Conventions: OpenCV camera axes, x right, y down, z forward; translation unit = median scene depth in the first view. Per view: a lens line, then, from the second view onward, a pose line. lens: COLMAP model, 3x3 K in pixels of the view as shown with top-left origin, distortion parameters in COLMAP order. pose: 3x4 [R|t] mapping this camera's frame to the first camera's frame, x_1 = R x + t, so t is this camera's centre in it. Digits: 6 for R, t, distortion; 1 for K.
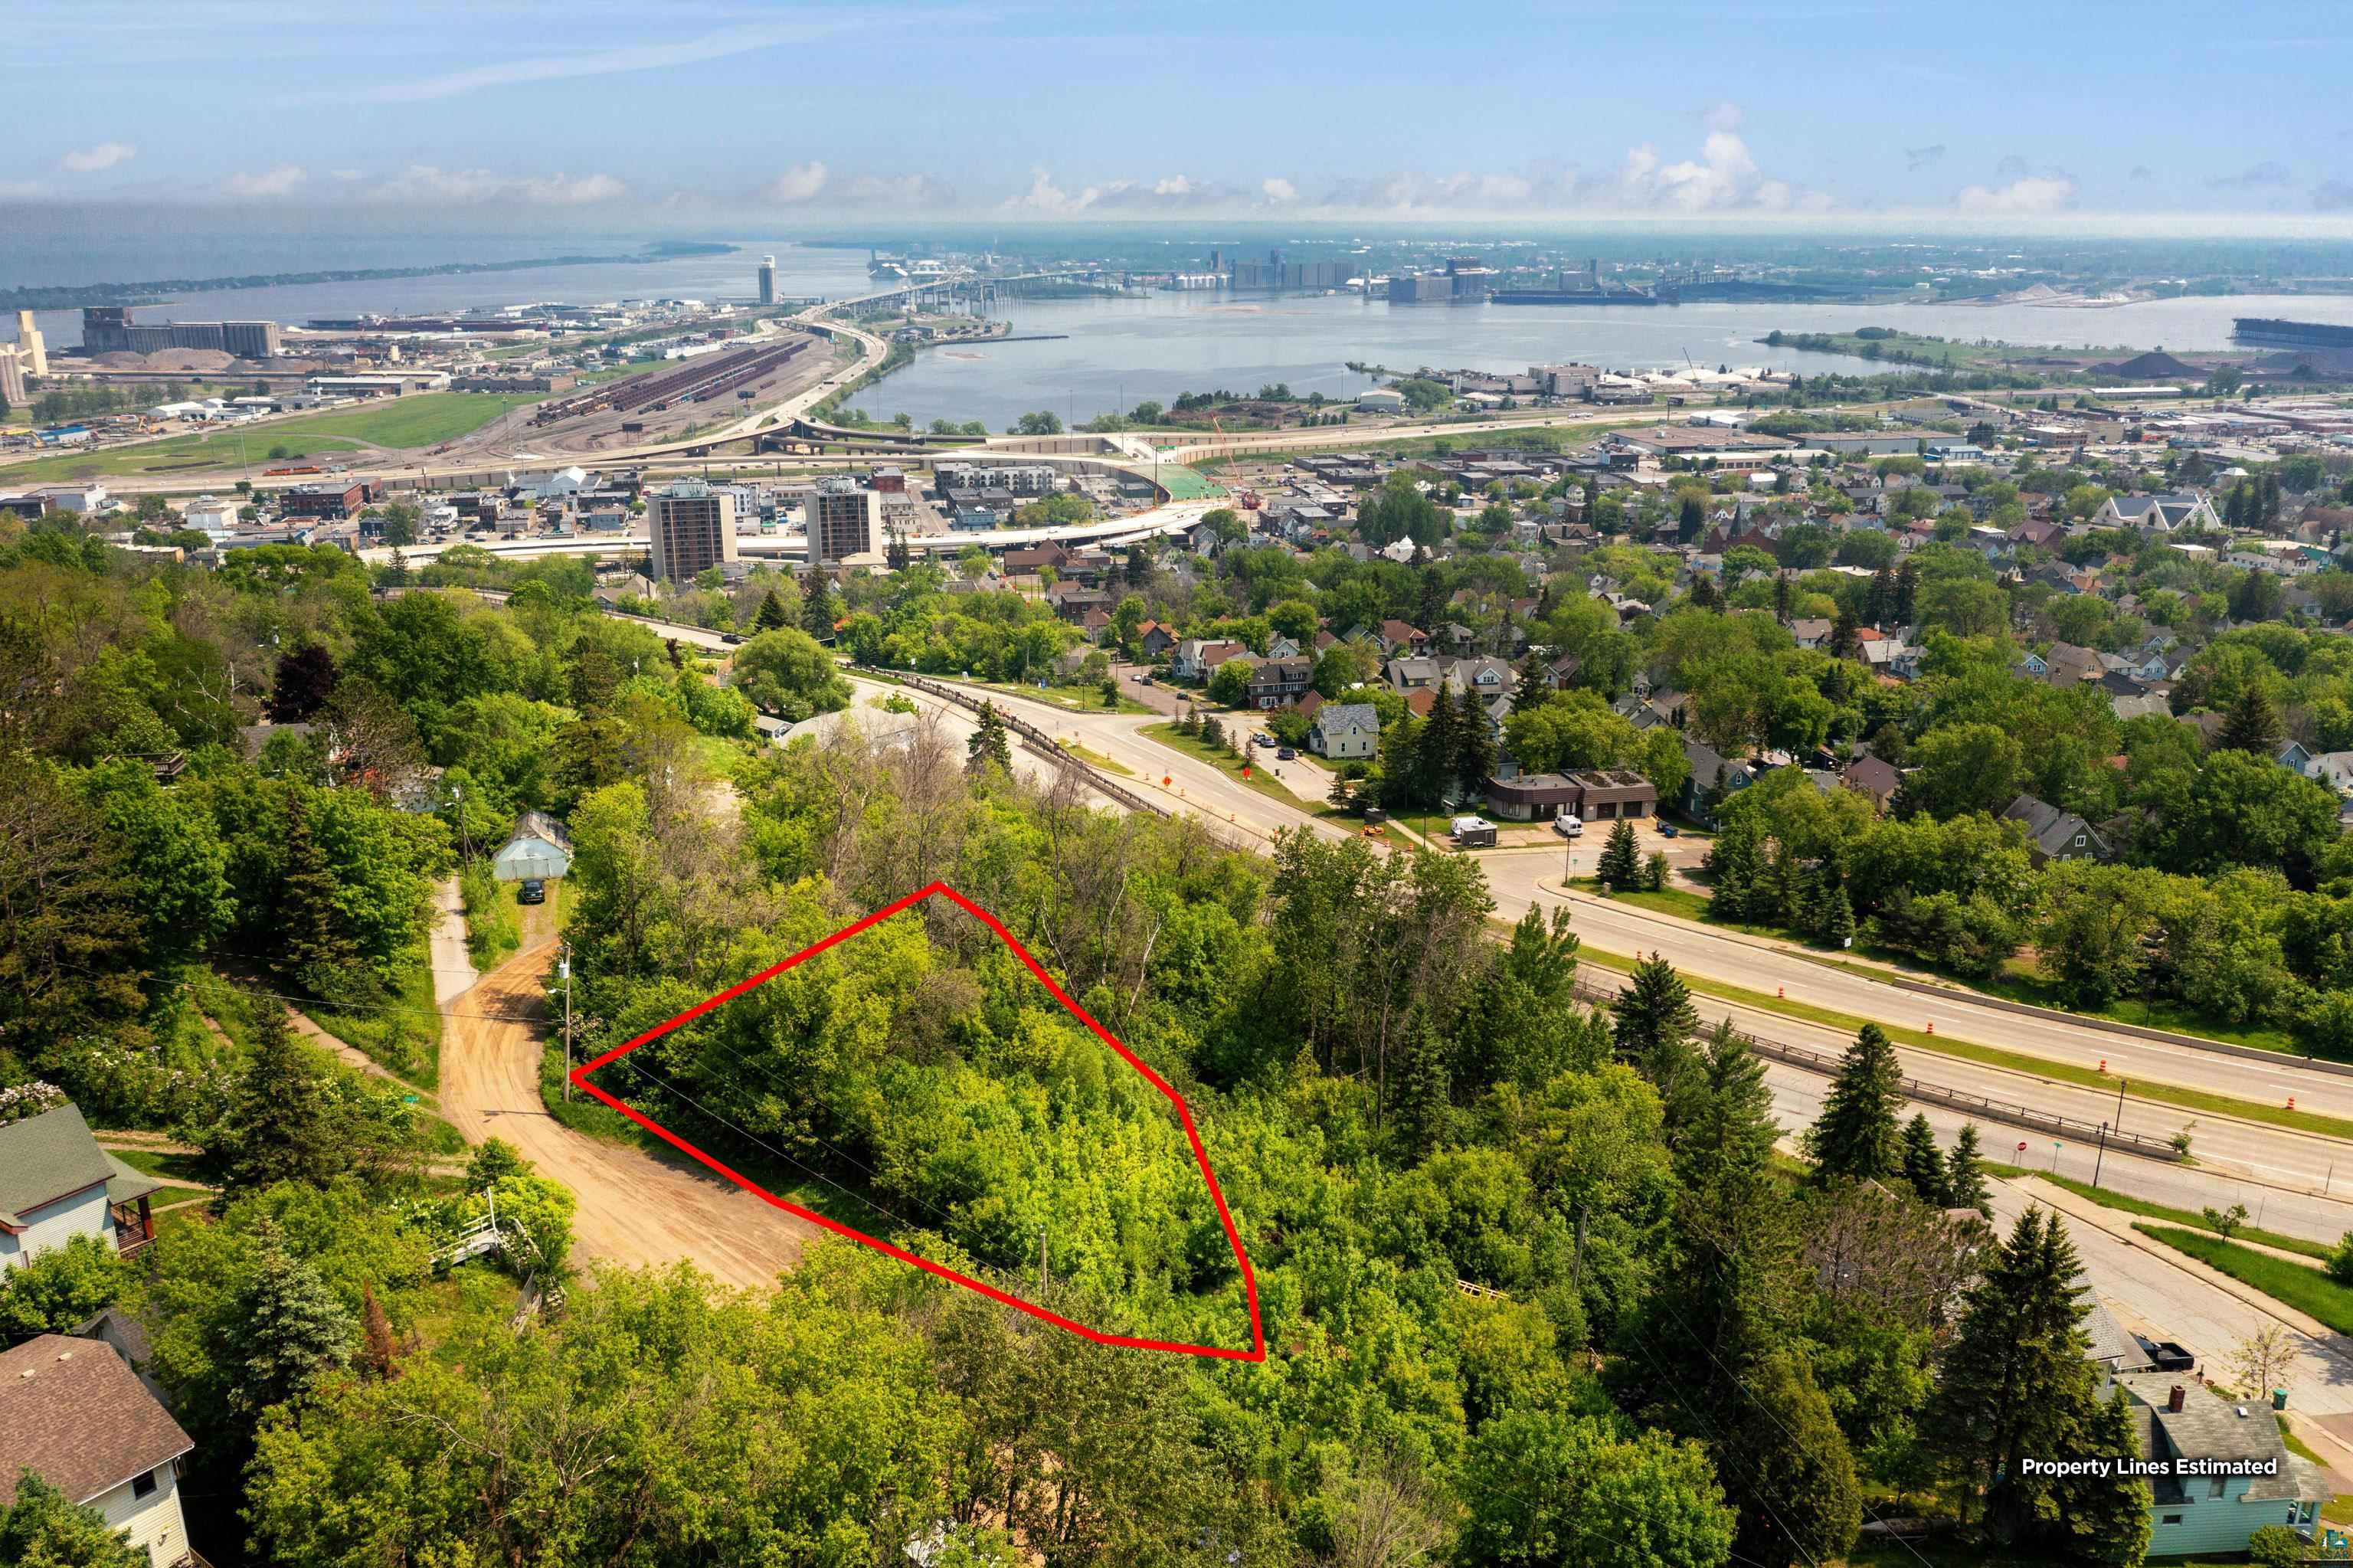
lens RADIAL K [[1848.3, 0, 1176.5], [0, 1848.3, 784.0], [0, 0, 1]] dist [-0.026048, 0.009362]
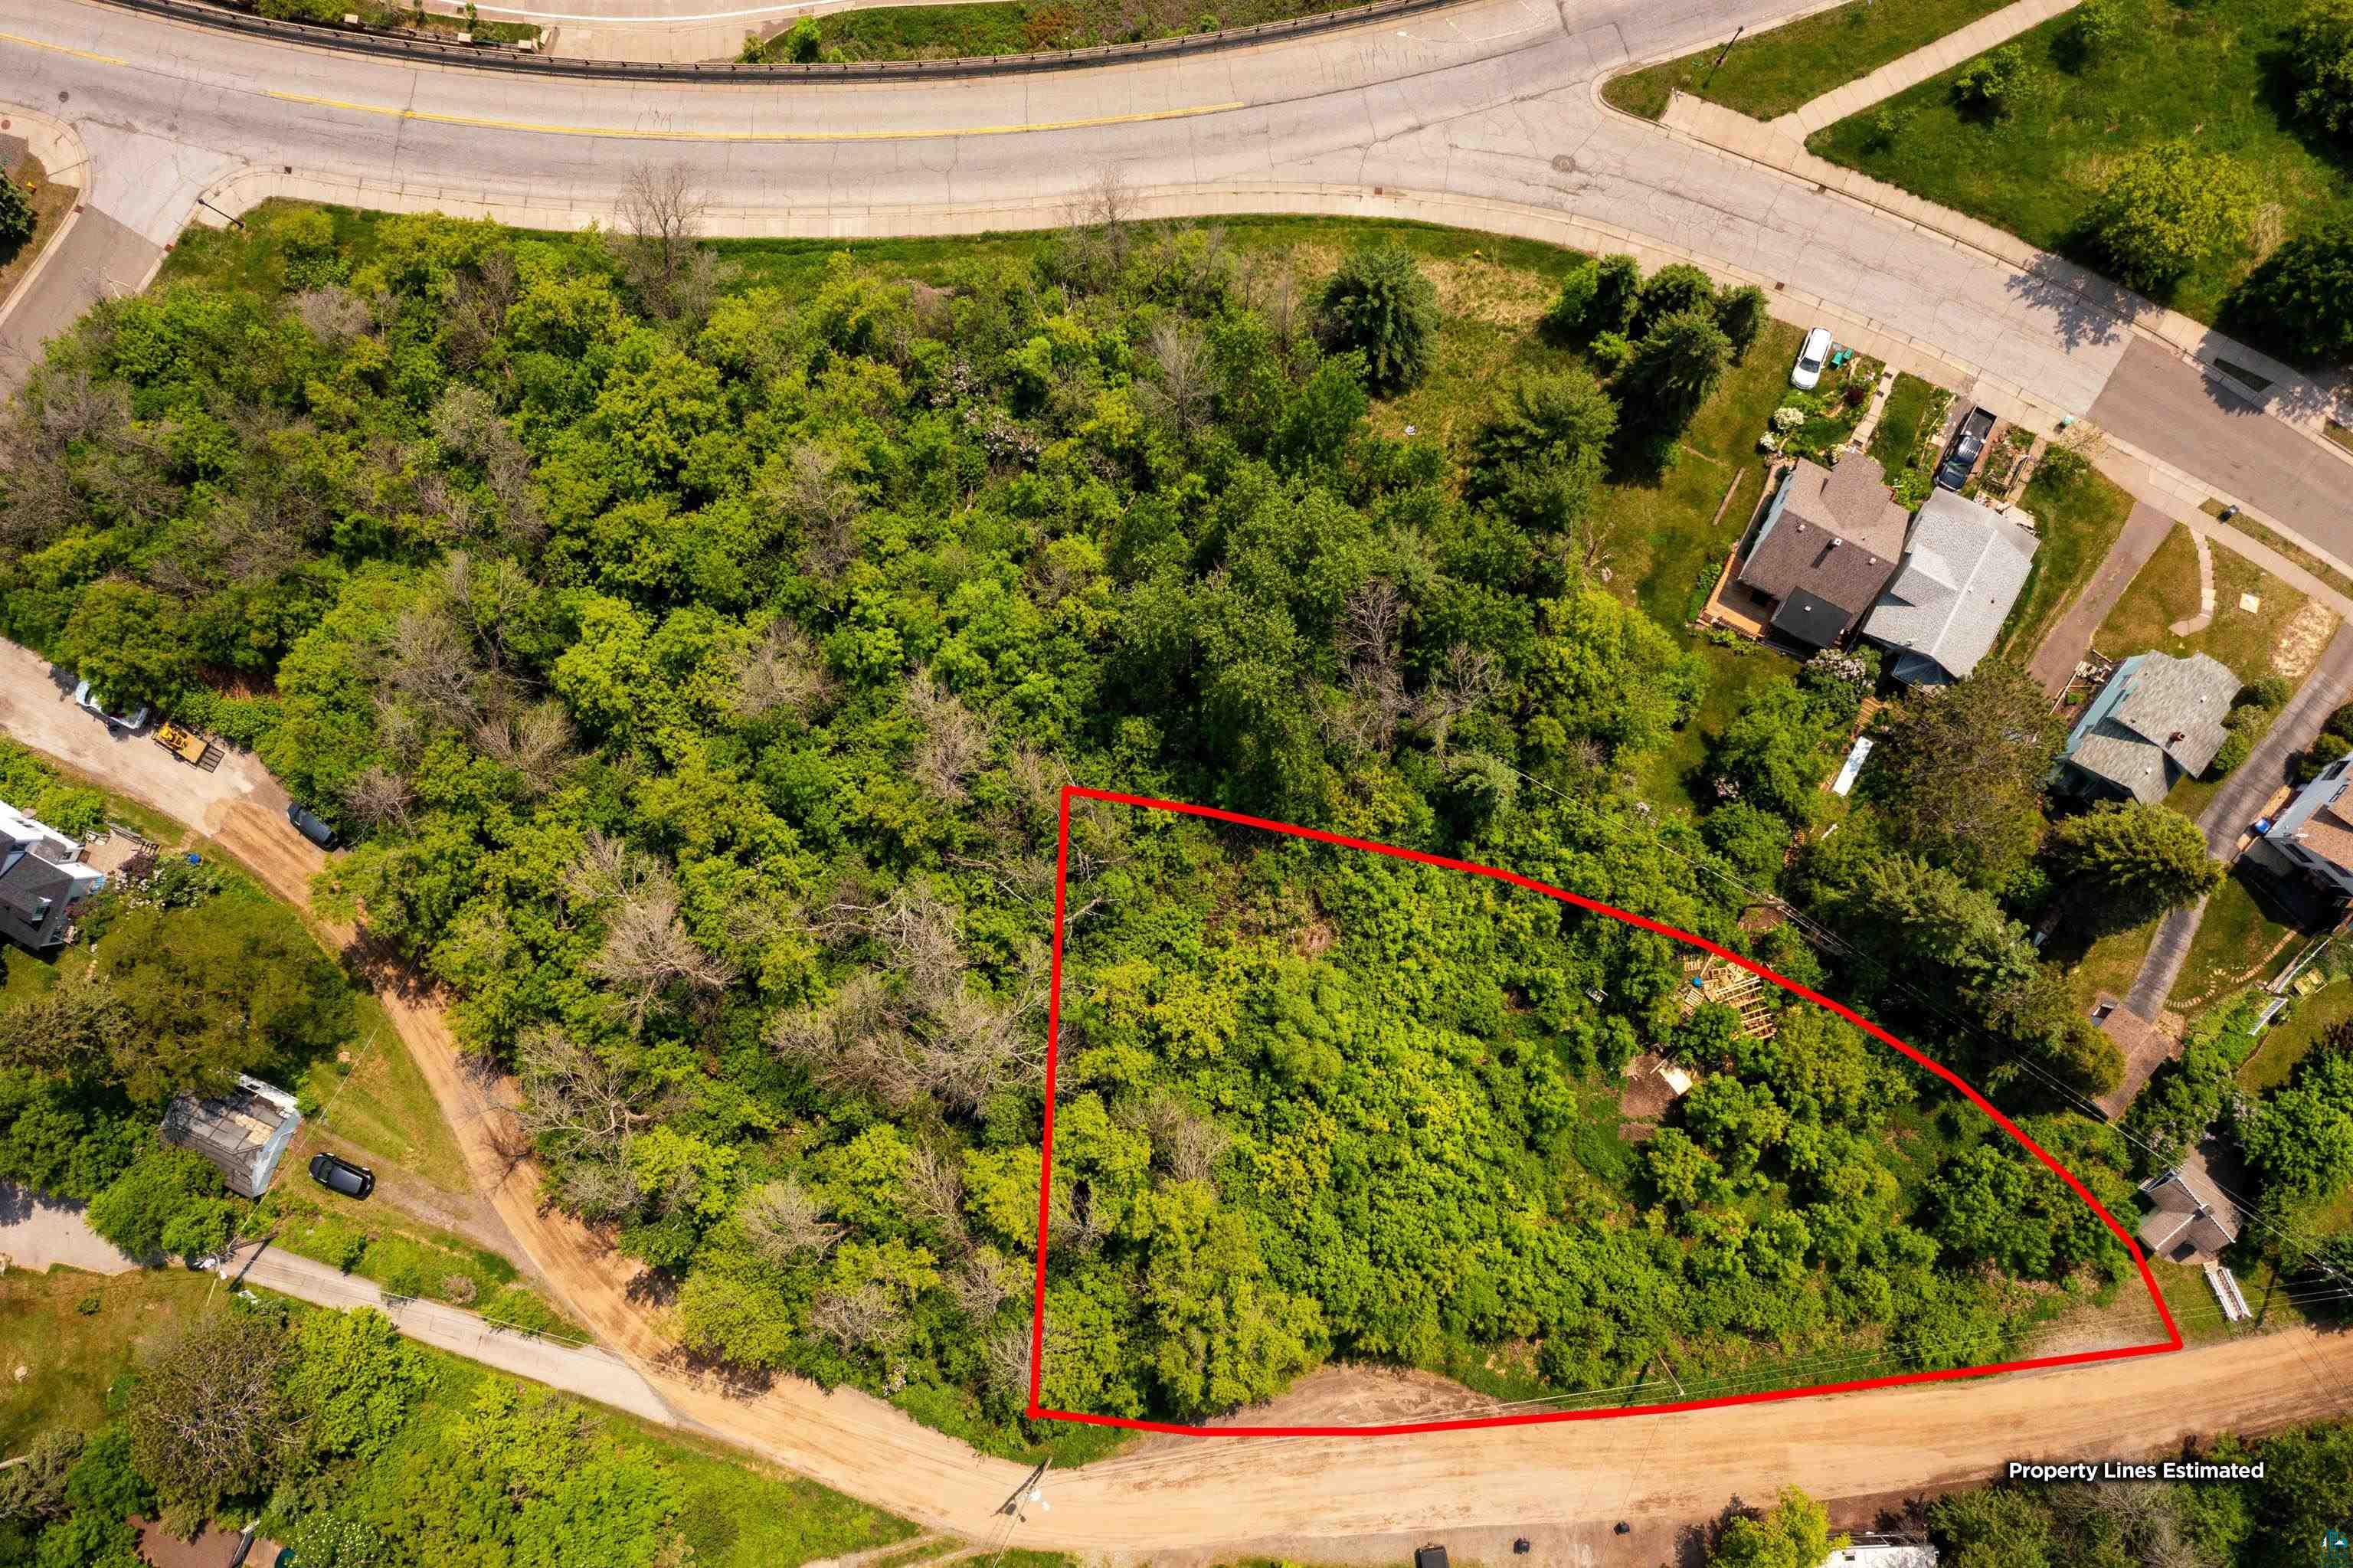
lens RADIAL K [[1884.8, 0, 1176.5], [0, 1884.8, 784.0], [0, 0, 1]] dist [-0.026935, 0.008517]
pose [[0.646498, -0.762781, -0.014326, 0.003951], [0.250456, 0.194463, 0.948396, -0.098420], [-0.720633, -0.616724, 0.316763, 0.087500]]
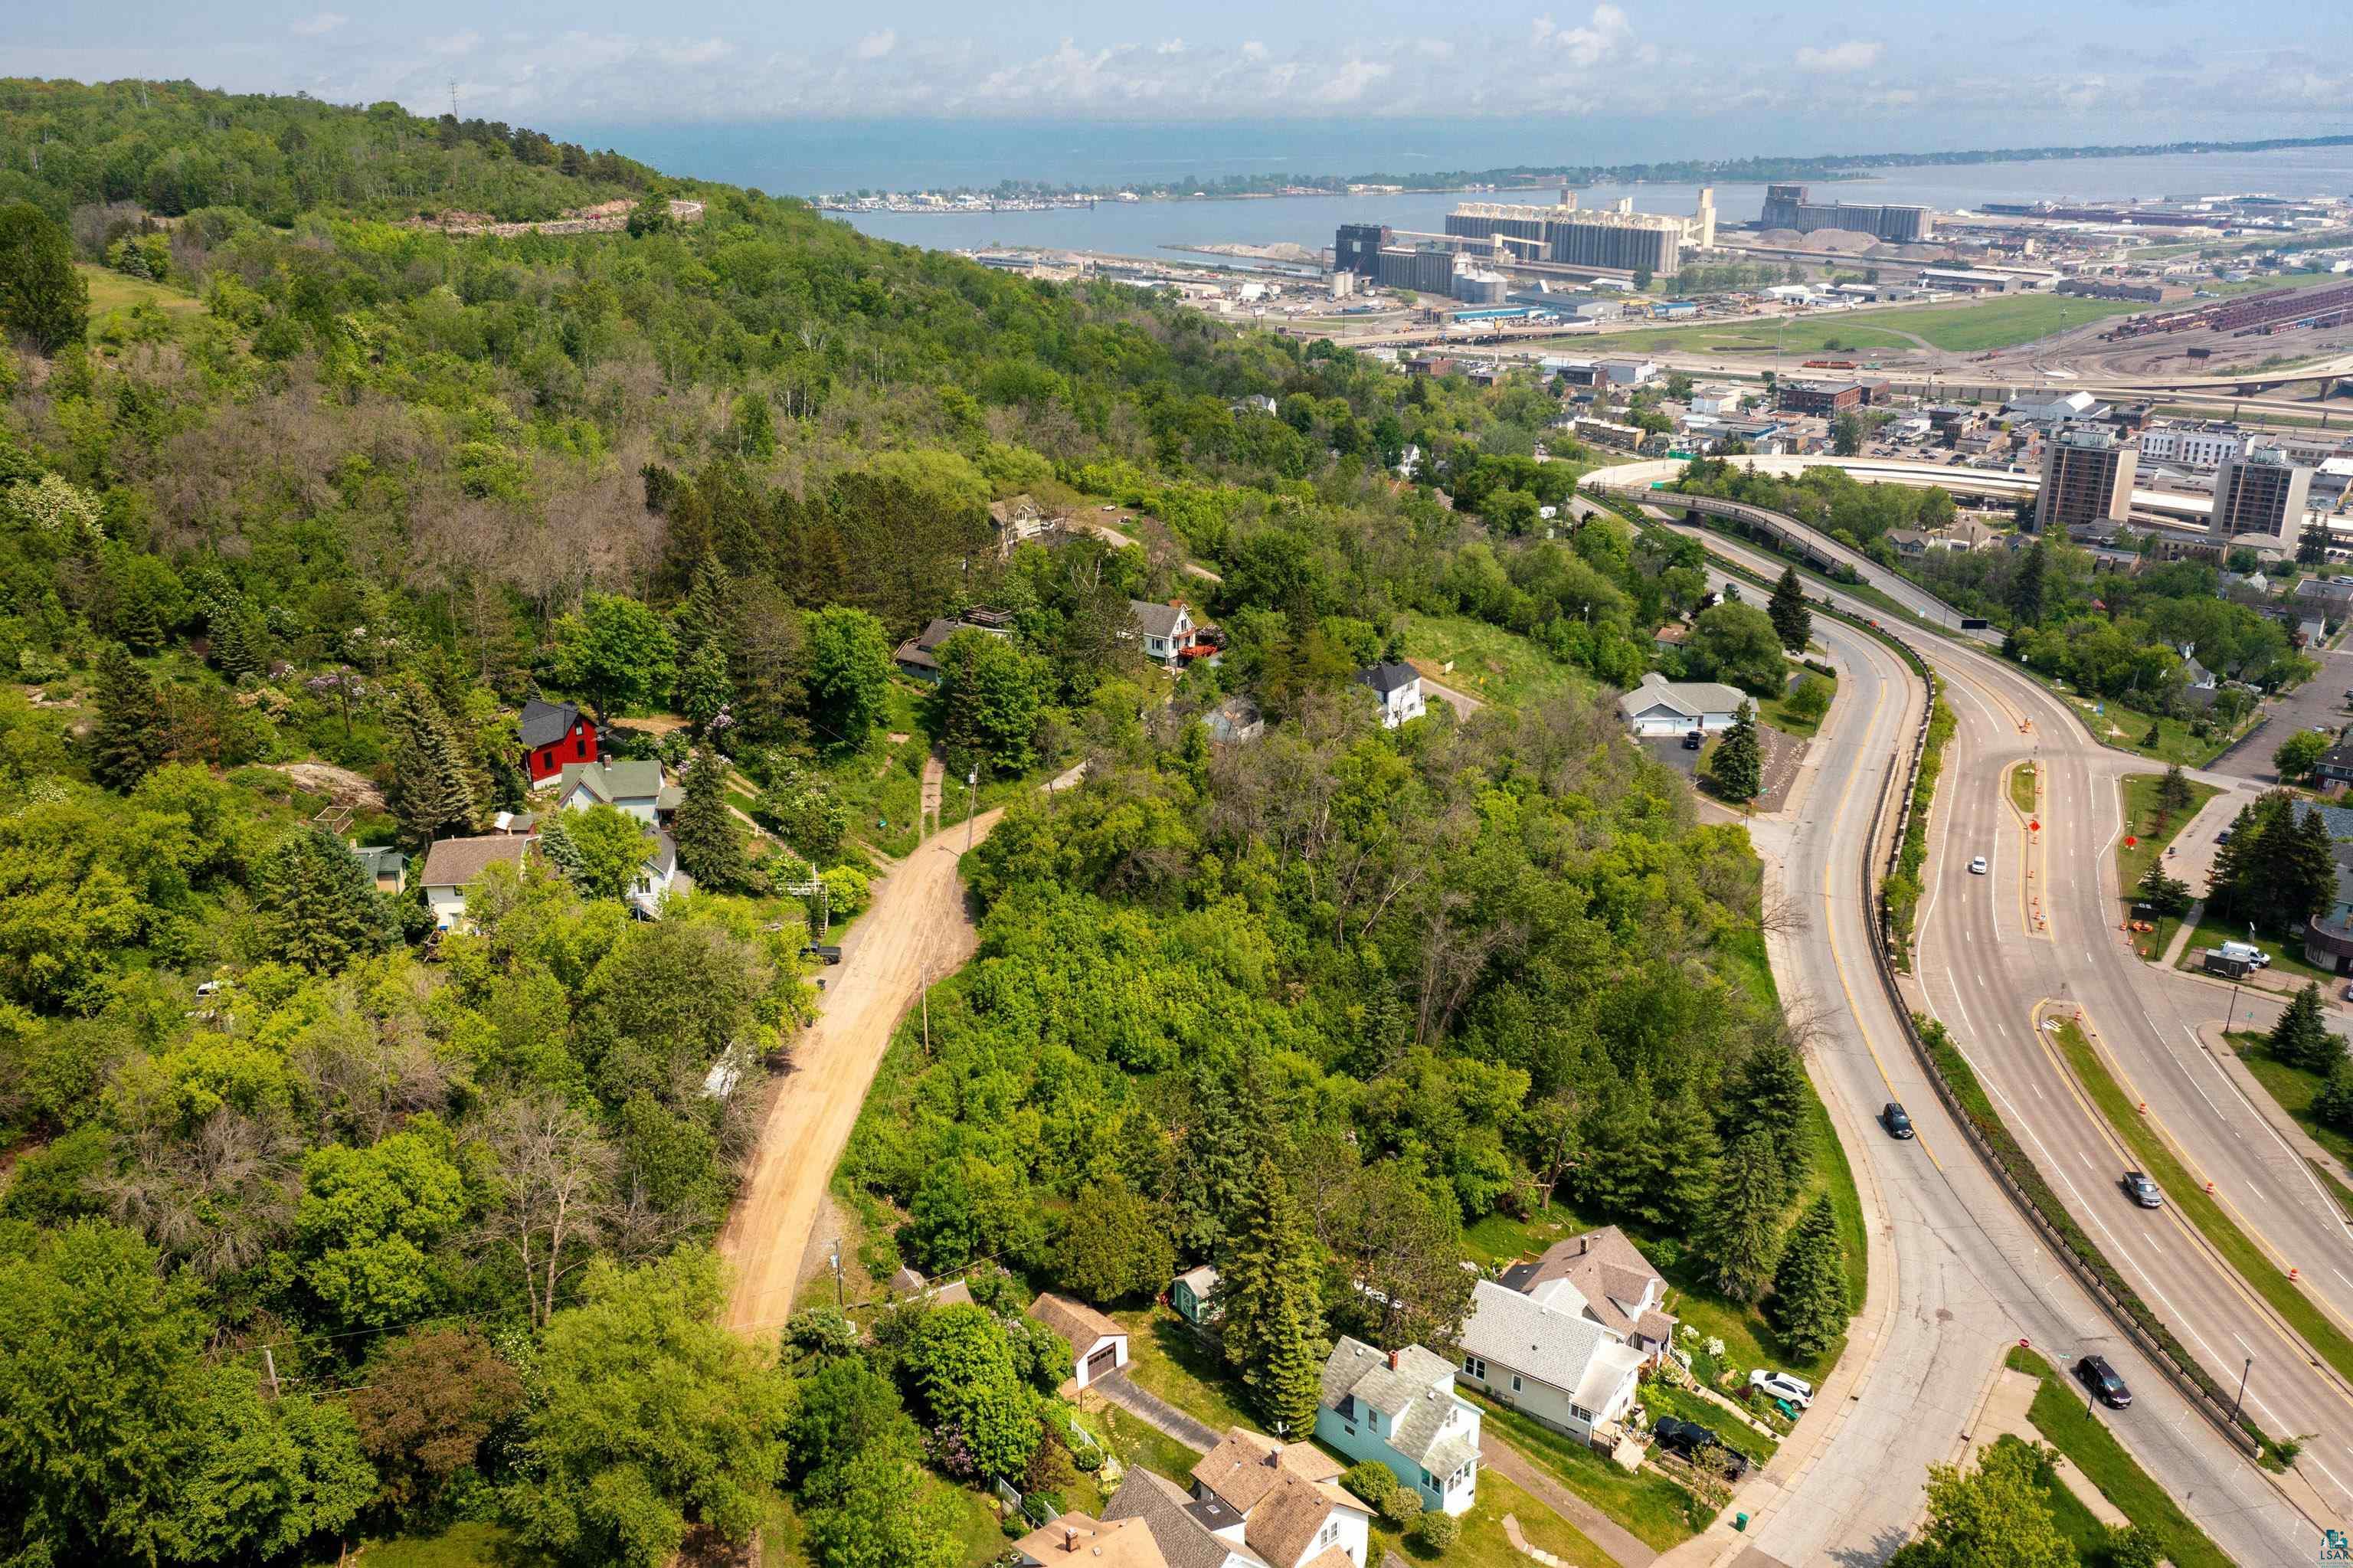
lens RADIAL K [[1884.8, 0, 1176.5], [0, 1884.8, 784.0], [0, 0, 1]] dist [-0.026935, 0.008517]
pose [[0.657191, 0.256565, -0.708713, 0.107774], [-0.213556, 0.965134, 0.151362, -0.020884], [0.722837, 0.051876, 0.689068, -0.008472]]
